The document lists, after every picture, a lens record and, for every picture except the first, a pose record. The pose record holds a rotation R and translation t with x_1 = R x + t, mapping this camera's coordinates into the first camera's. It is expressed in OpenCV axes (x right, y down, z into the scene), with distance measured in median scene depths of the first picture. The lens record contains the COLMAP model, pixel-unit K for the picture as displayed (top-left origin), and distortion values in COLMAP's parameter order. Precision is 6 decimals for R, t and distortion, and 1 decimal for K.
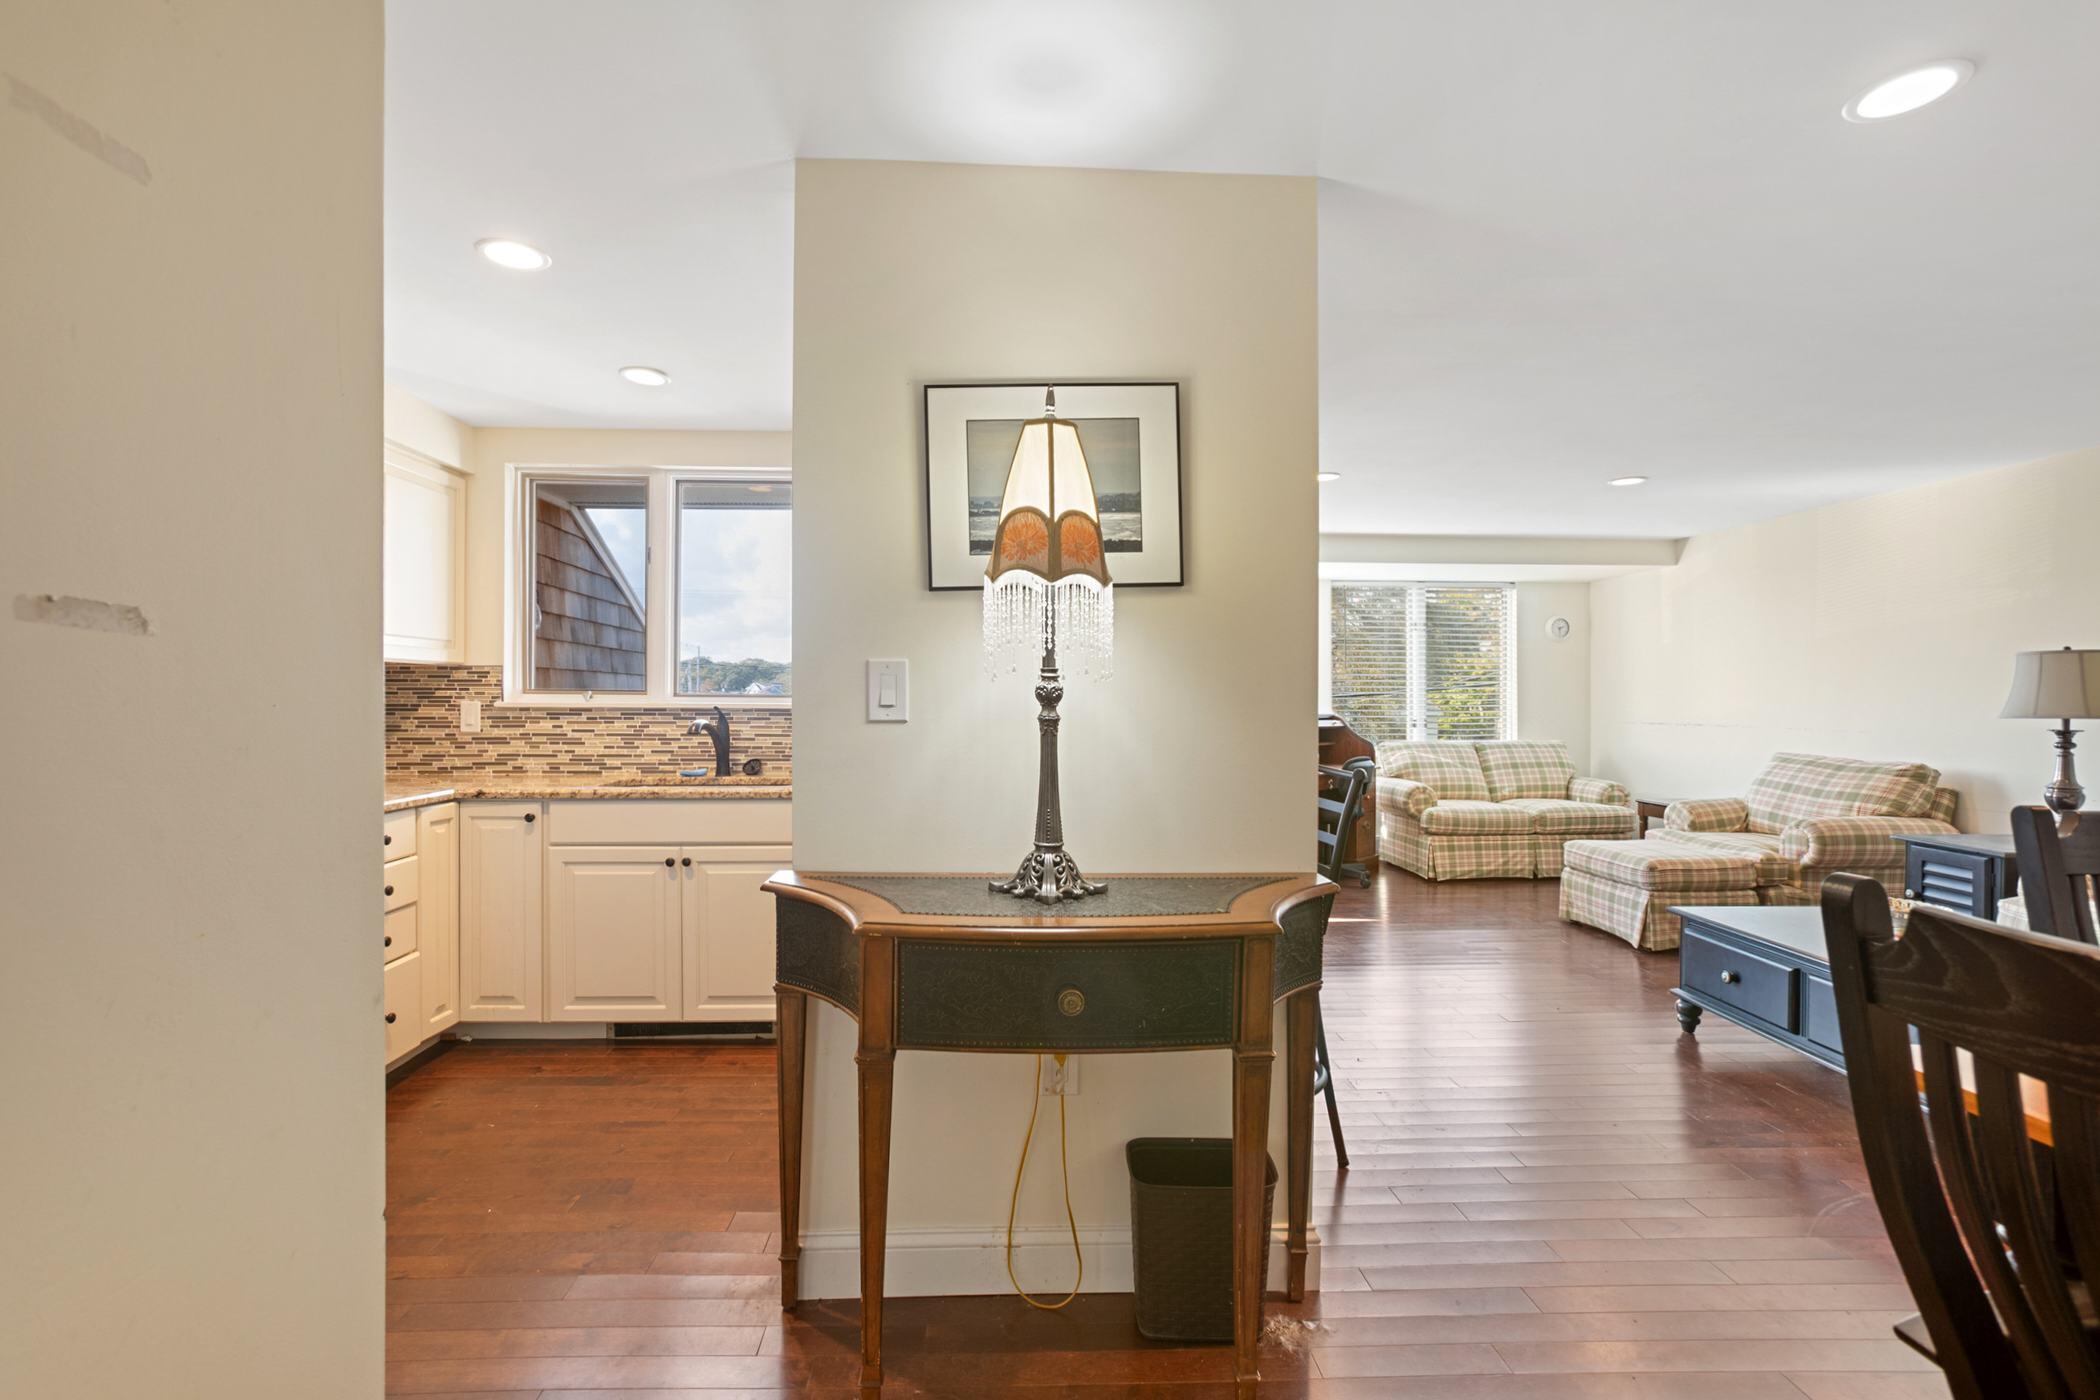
lens RADIAL K [[961.9, 0, 1052.5], [0, 961.9, 705.1], [0, 0, 1]] dist [-0.039865, 0.015014]
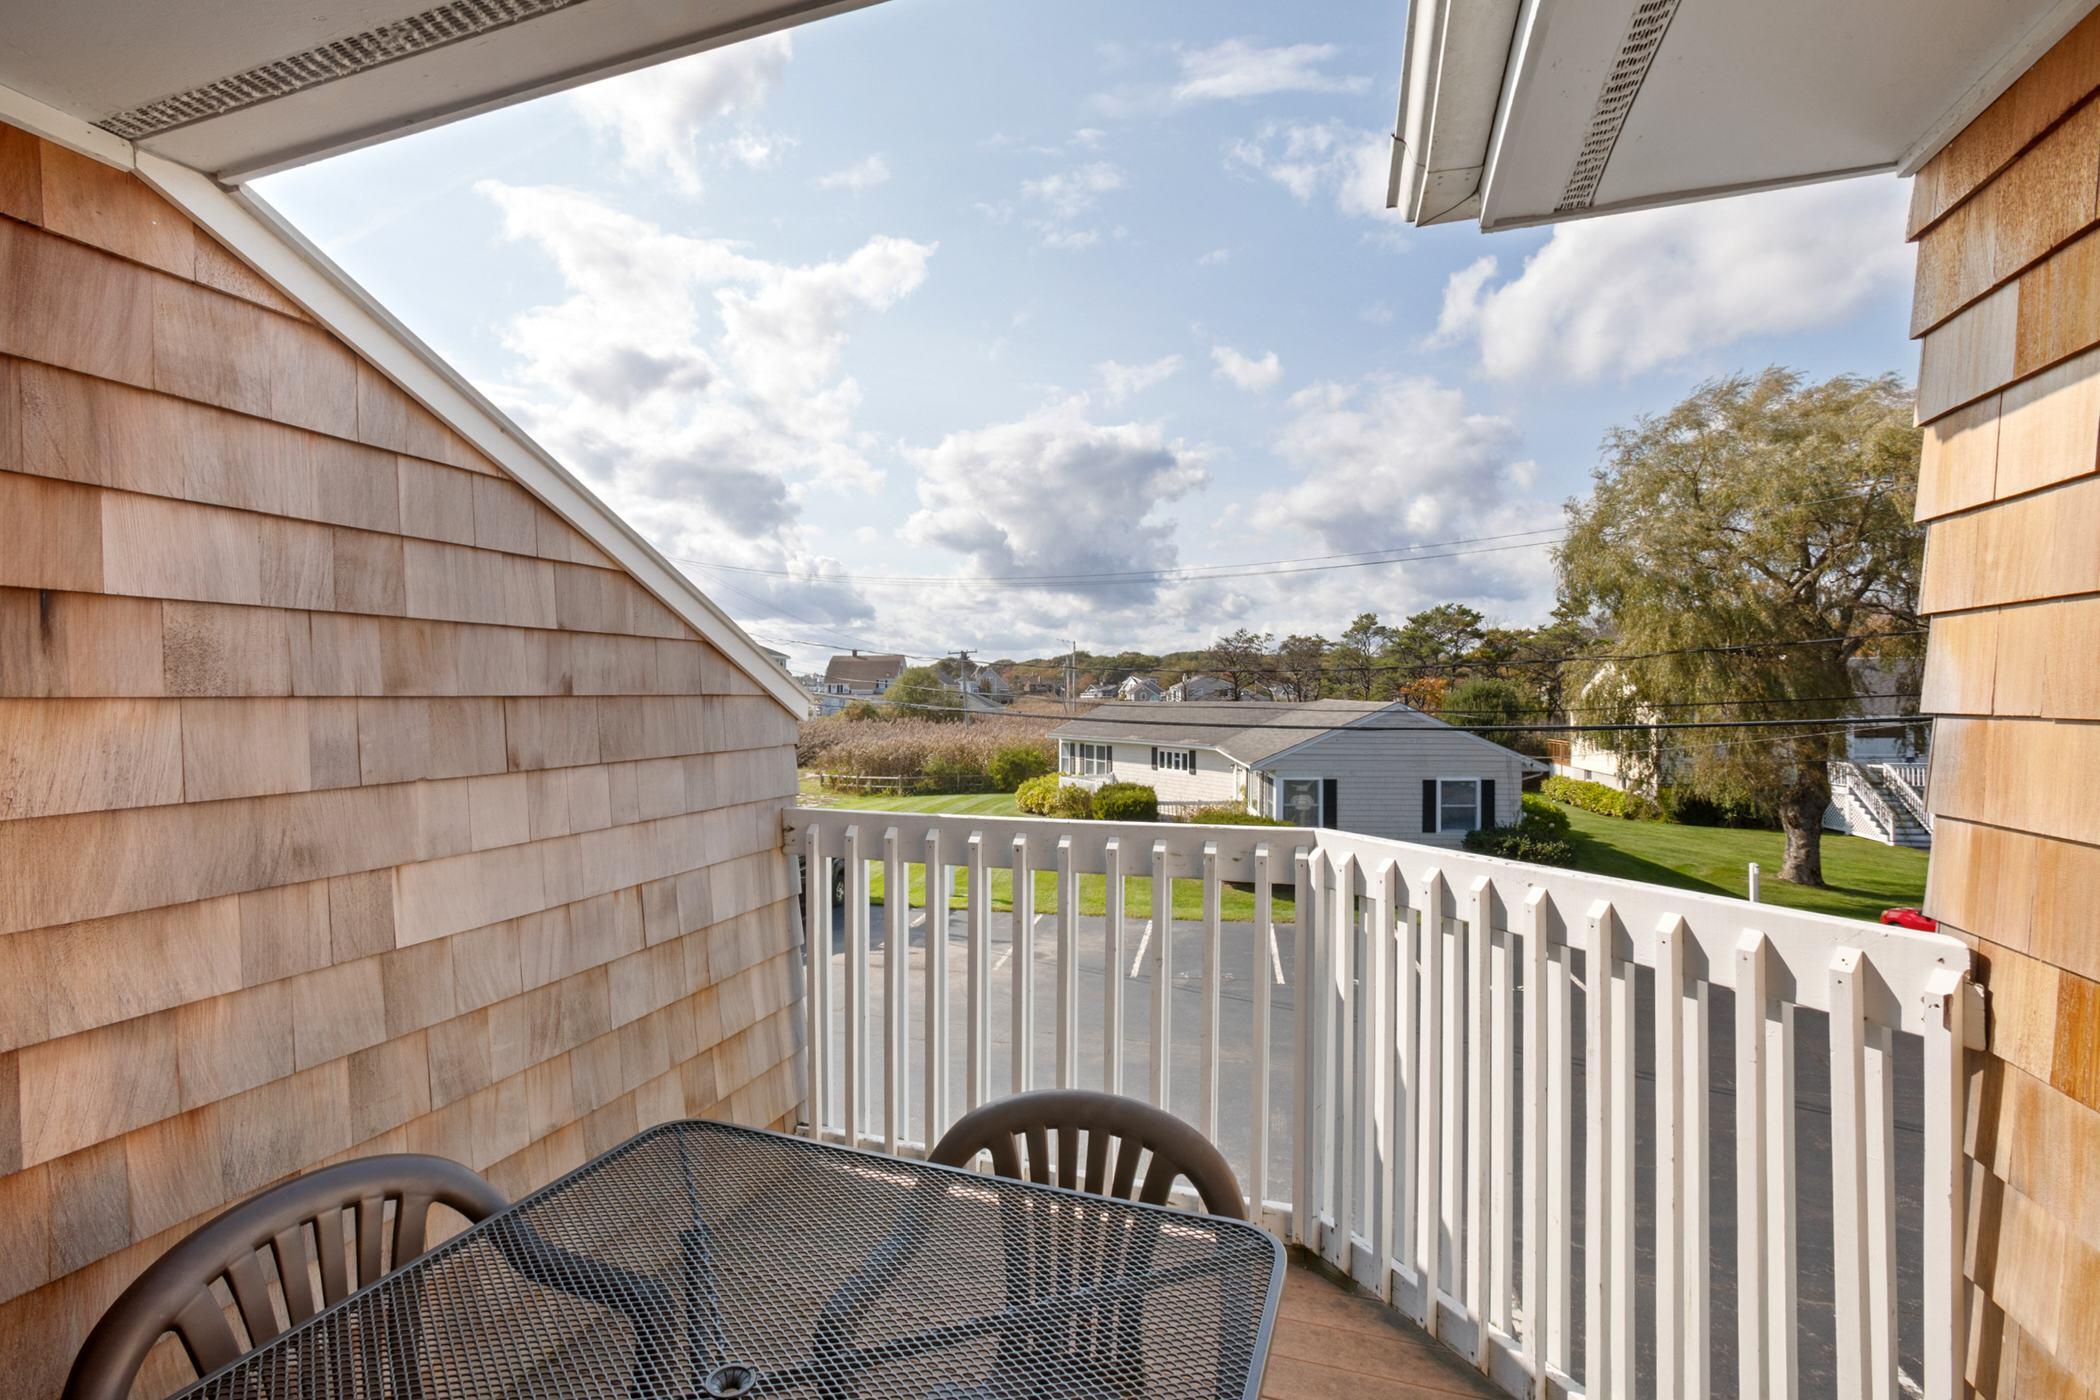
lens RADIAL K [[961.9, 0, 1066.6], [0, 961.9, 683.5], [0, 0, 1]] dist [-0.039865, 0.015014]
pose [[0.931742, -0.004928, -0.363088, -0.276686], [0.000440, 0.999922, -0.012443, -0.094366], [0.363121, 0.011434, 0.931672, 1.232366]]
